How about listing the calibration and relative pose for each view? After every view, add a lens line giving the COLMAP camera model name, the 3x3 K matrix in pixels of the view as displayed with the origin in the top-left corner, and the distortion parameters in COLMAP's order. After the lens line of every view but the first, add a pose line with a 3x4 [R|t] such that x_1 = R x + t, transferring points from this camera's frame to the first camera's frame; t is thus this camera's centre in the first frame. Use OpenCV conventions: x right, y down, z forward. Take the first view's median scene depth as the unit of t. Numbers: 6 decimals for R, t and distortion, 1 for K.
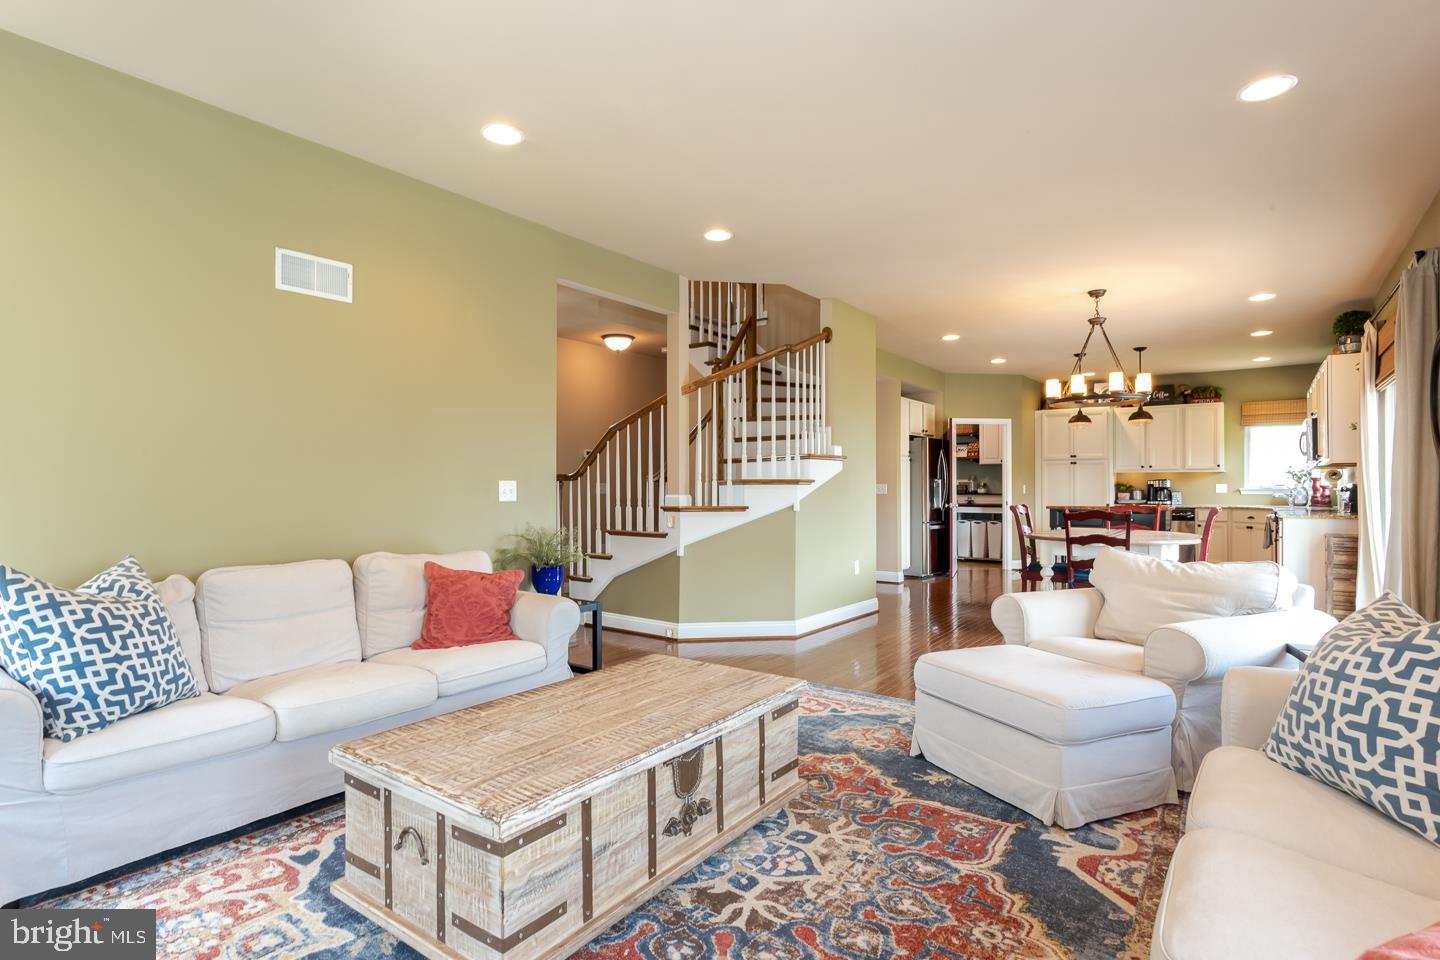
lens RADIAL K [[717.4, 0, 704.8], [0, 717.4, 481.9], [0, 0, 1]] dist [-0.001078, 0.001384]
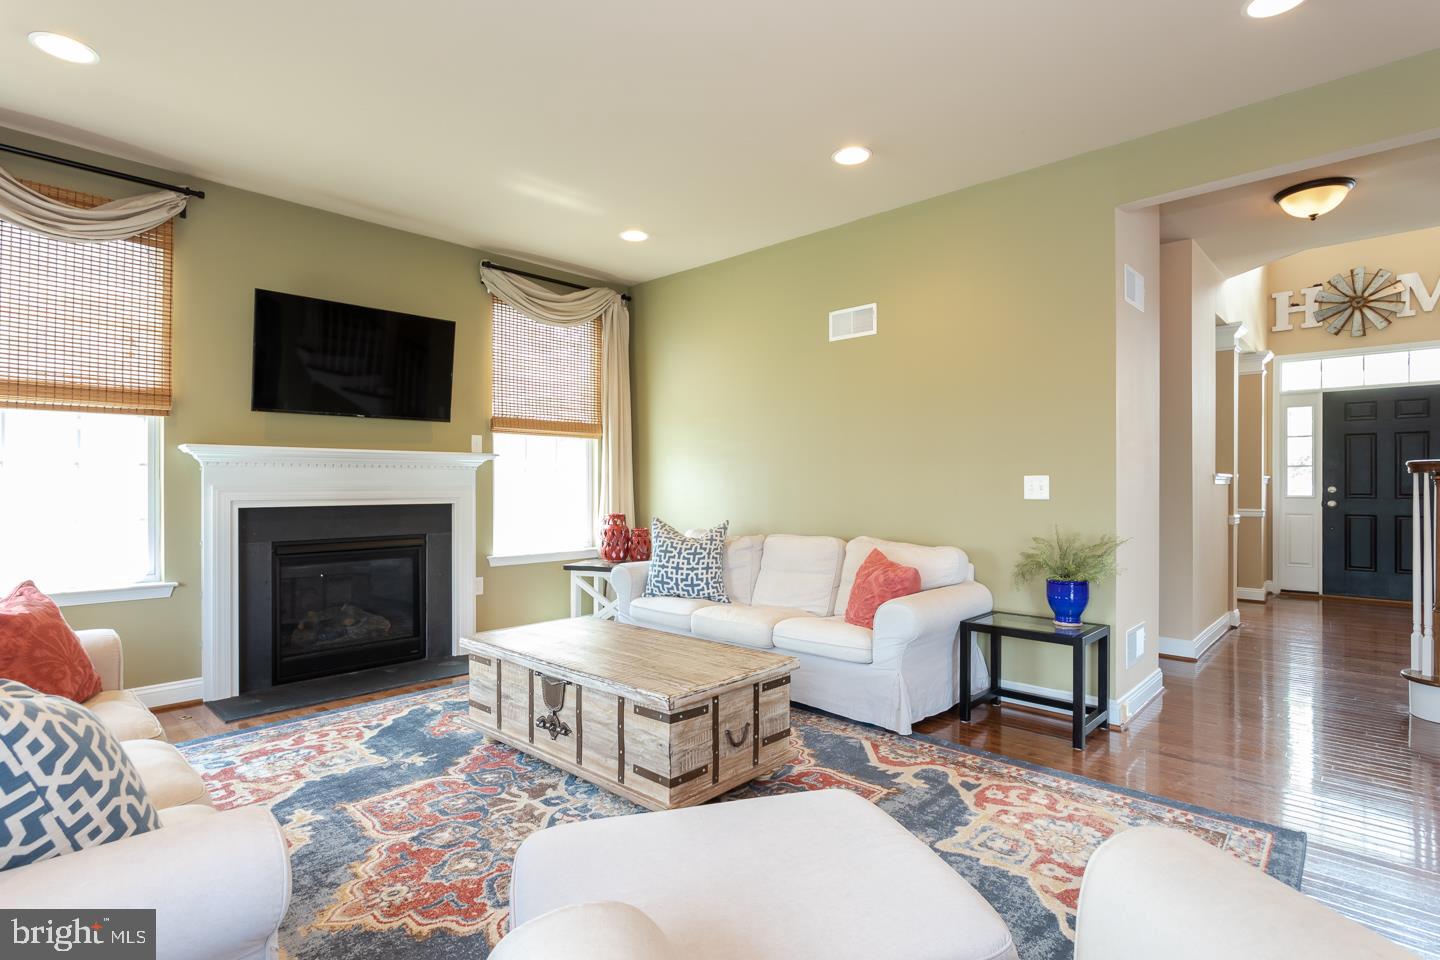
lens RADIAL K [[713.5, 0, 719.5], [0, 713.5, 490.0], [0, 0, 1]] dist [-0.004771, 0.000707]
pose [[-0.096775, 0.007307, -0.995279, 1.173912], [0.004965, 0.999964, 0.006859, 0.014578], [0.995294, -0.004278, -0.096808, 1.325960]]
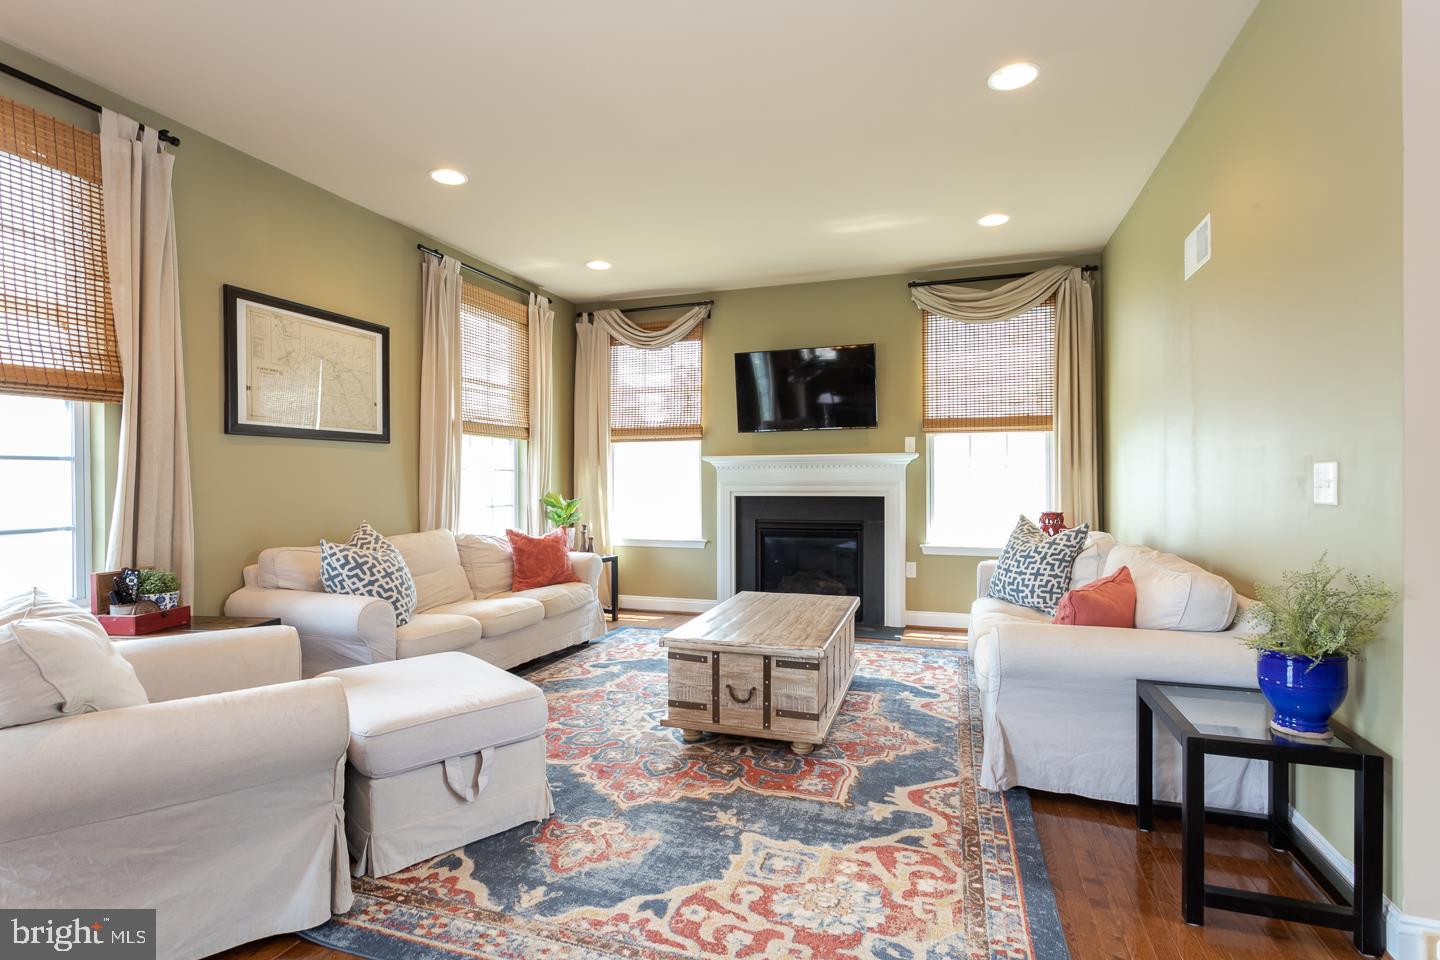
lens RADIAL K [[712.1, 0, 710.1], [0, 712.1, 485.5], [0, 0, 1]] dist [-0.013728, 0.022707]
pose [[-0.948098, 0.004171, -0.317950, 0.513982], [0.004014, 0.999991, 0.001150, 0.022232], [0.317952, -0.000186, -0.948107, 2.499461]]
